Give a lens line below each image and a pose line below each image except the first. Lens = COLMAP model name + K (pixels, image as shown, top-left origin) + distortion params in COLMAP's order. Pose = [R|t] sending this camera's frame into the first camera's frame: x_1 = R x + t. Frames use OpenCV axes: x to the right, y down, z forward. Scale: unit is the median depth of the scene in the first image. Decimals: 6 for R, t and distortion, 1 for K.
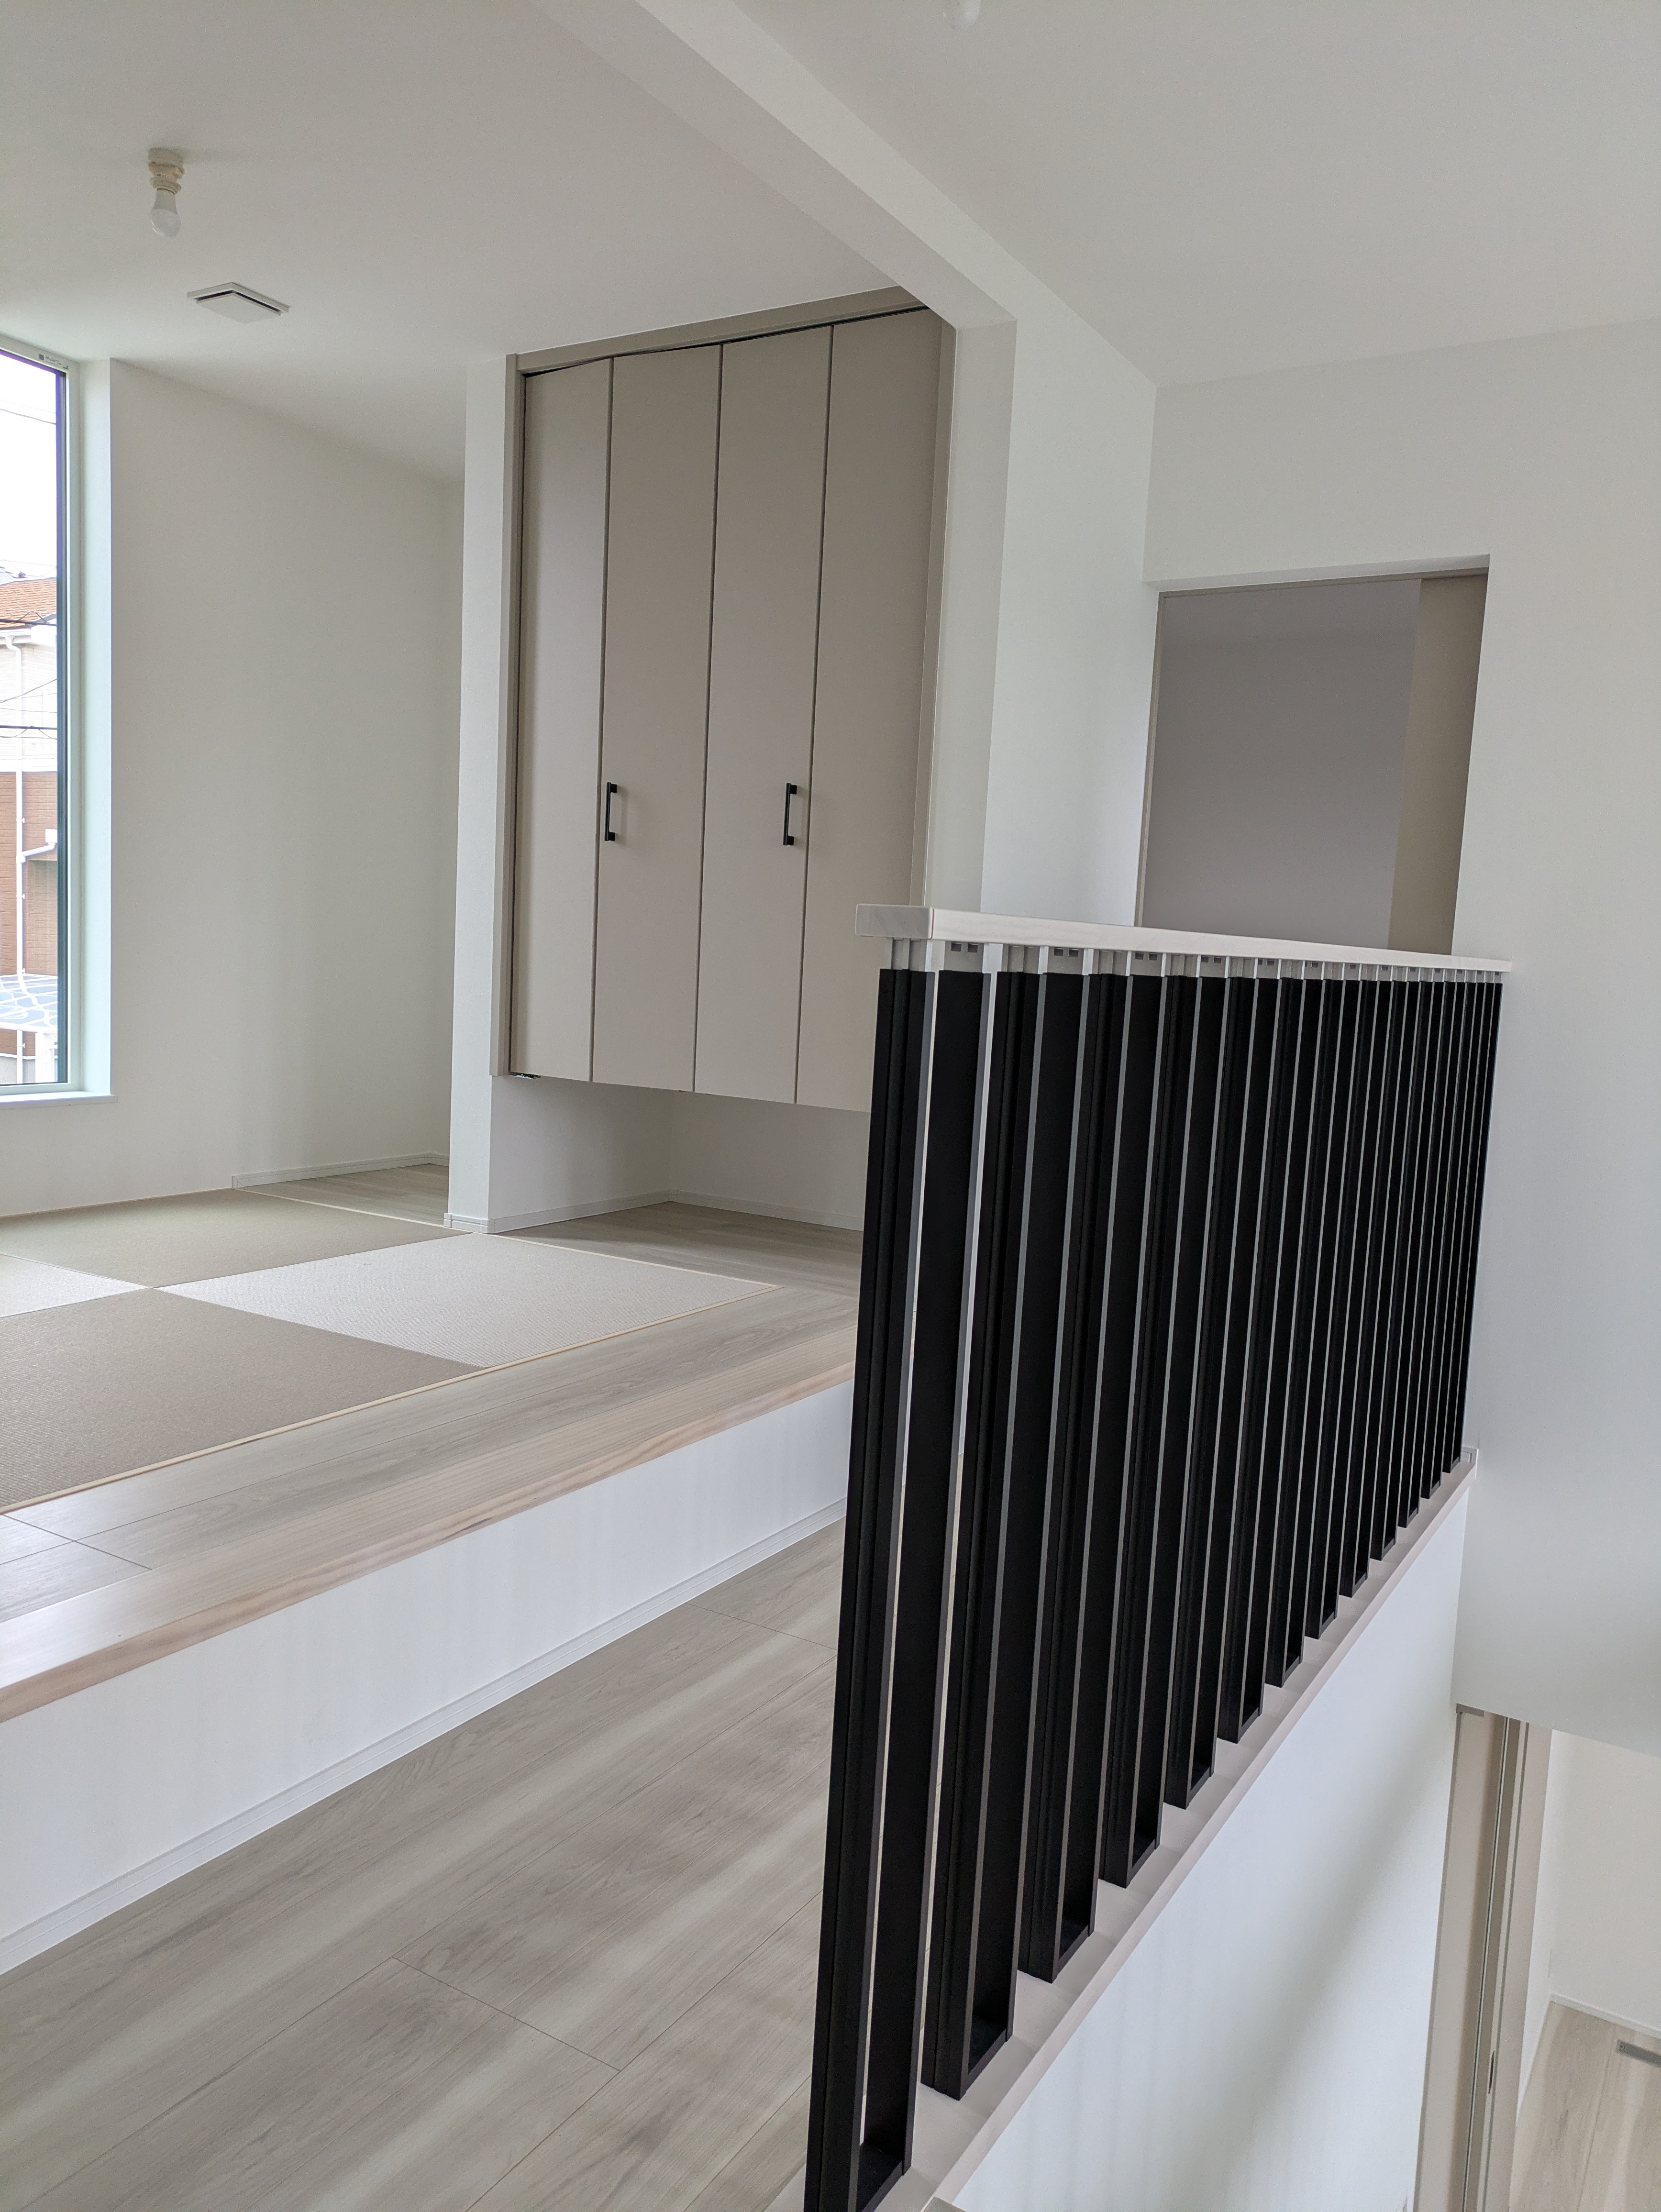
lens RADIAL K [[1624.6, 0, 828.3], [0, 1624.6, 1128.7], [0, 0, 1]] dist [0.074190, -0.027821]
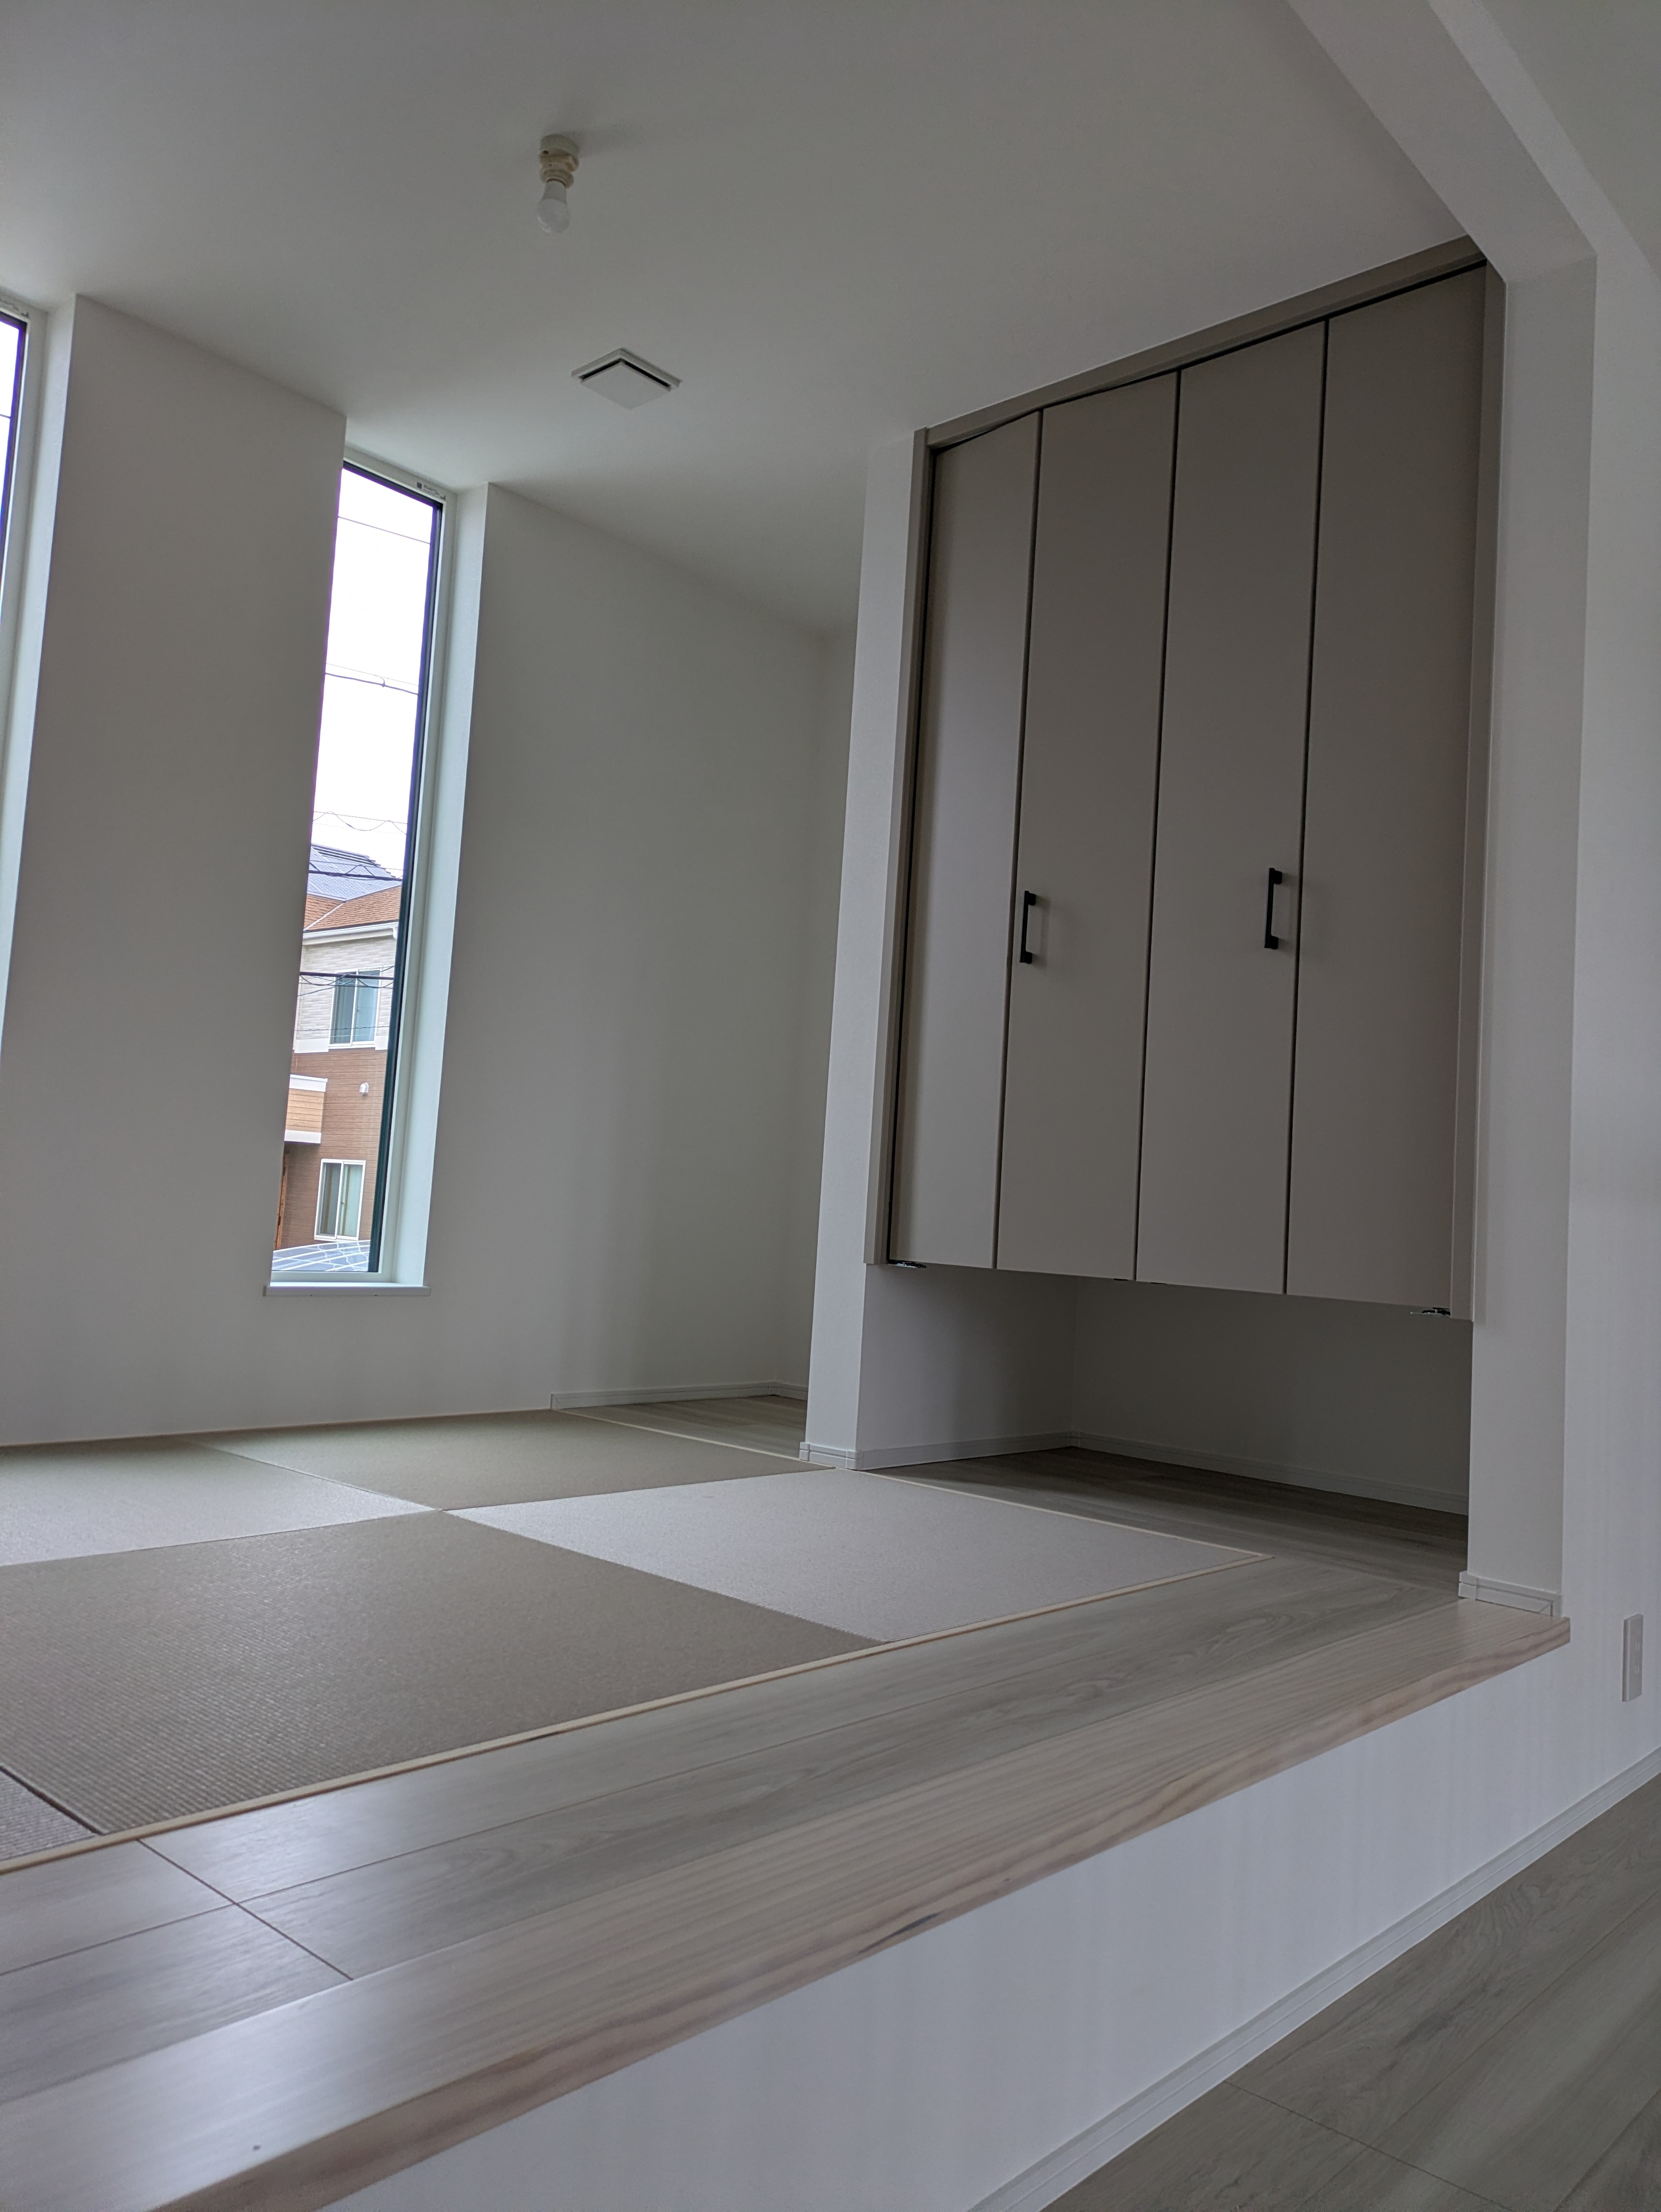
lens RADIAL K [[1624.6, 0, 837.2], [0, 1624.6, 1097.9], [0, 0, 1]] dist [0.074190, -0.027821]
pose [[0.982930, -0.005783, -0.183888, -0.083322], [-0.030241, 0.980832, -0.192496, 0.045884], [0.181476, 0.194771, 0.963914, 0.244557]]
